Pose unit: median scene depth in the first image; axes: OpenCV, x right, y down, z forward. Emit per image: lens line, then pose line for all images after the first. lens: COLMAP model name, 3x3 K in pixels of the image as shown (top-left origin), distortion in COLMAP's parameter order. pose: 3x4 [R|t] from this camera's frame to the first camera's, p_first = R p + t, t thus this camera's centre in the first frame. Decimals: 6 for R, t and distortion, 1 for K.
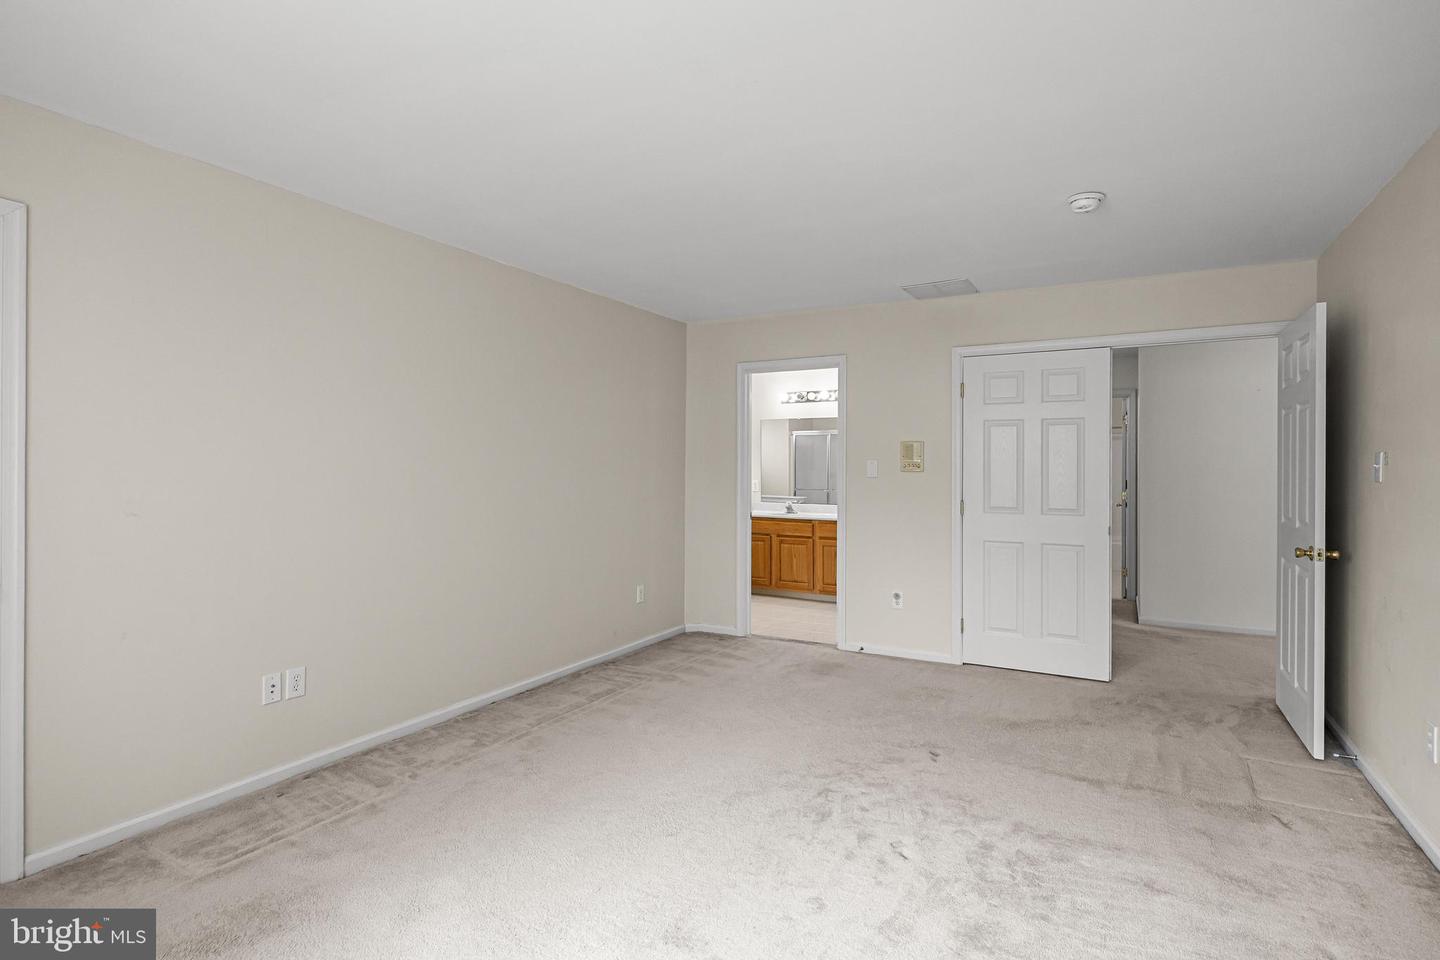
lens RADIAL K [[711.1, 0, 720.0], [0, 711.1, 480.0], [0, 0, 1]] dist [-0.000403, -0.000282]
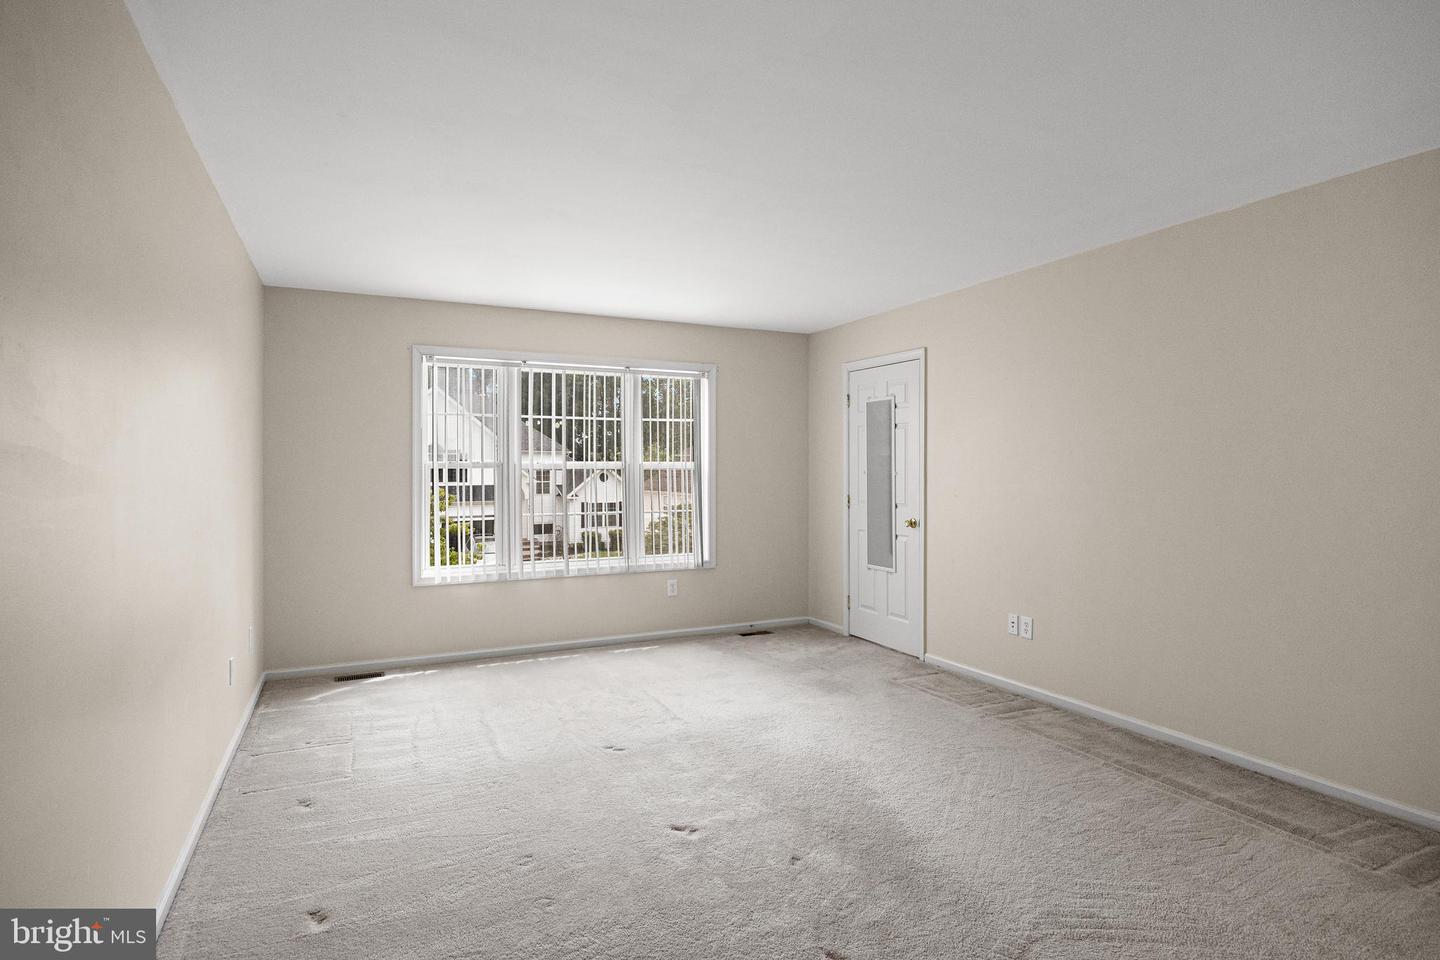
lens RADIAL K [[749.2, 0, 720.0], [0, 749.2, 480.0], [0, 0, 1]] dist [0.003854, 0.000125]
pose [[-0.586574, 0.003394, -0.809888, 0.760482], [-0.004328, 0.999964, 0.007326, -0.003166], [0.809884, 0.007802, -0.586538, 1.148284]]
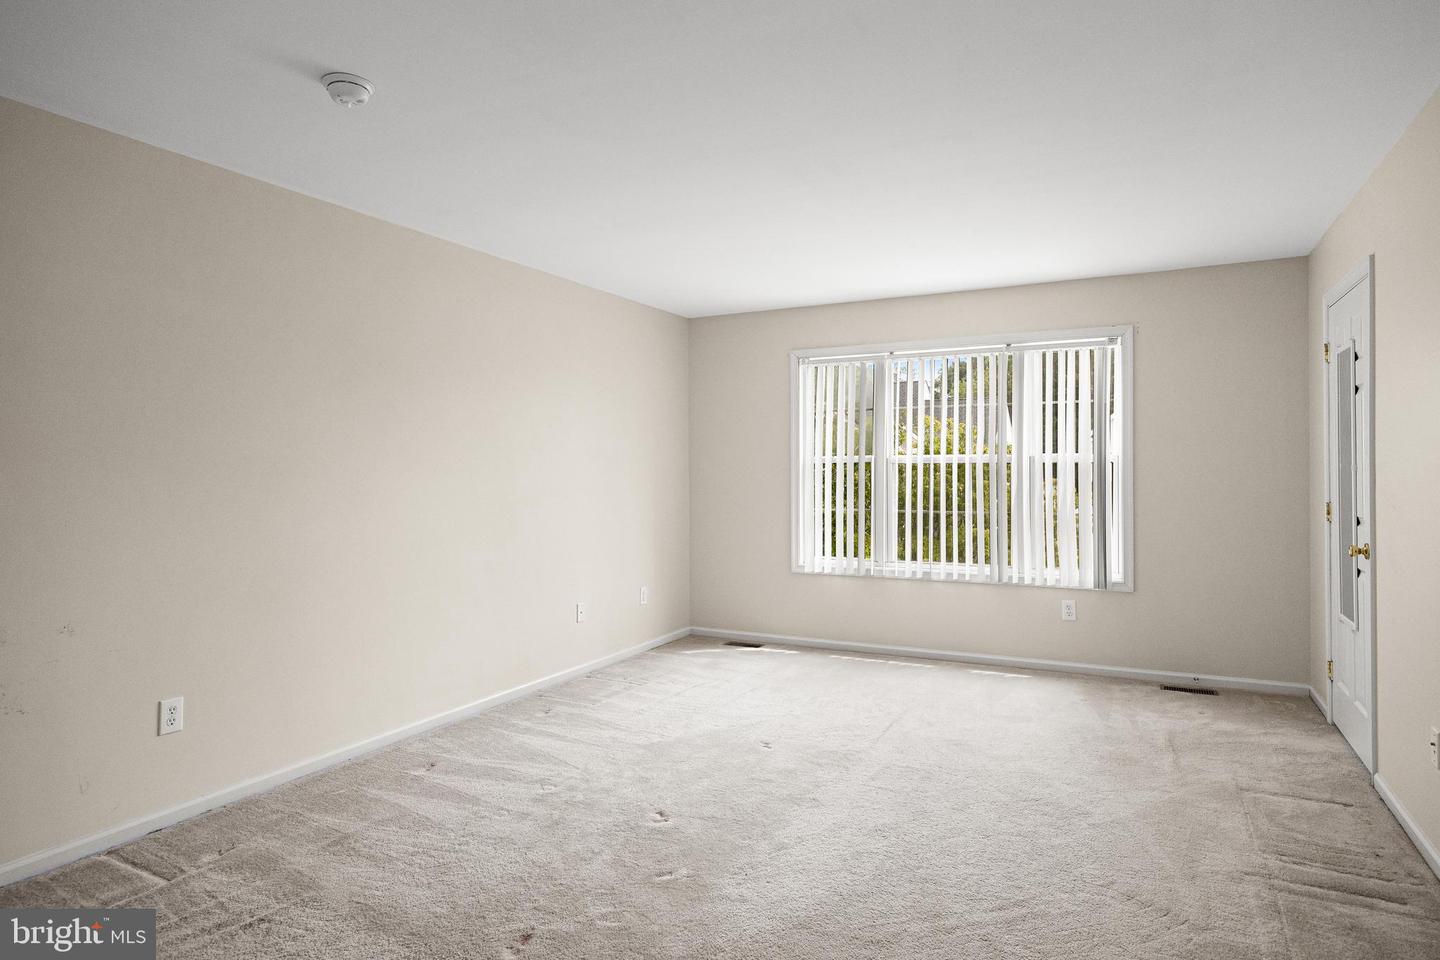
lens RADIAL K [[804.2, 0, 720.0], [0, 804.2, 480.0], [0, 0, 1]] dist [0.000680, 0.000405]
pose [[-0.999496, 0.000616, -0.031728, 0.143265], [0.000000, 0.999812, 0.019409, -0.011797], [0.031733, 0.019400, -0.999308, 1.506254]]
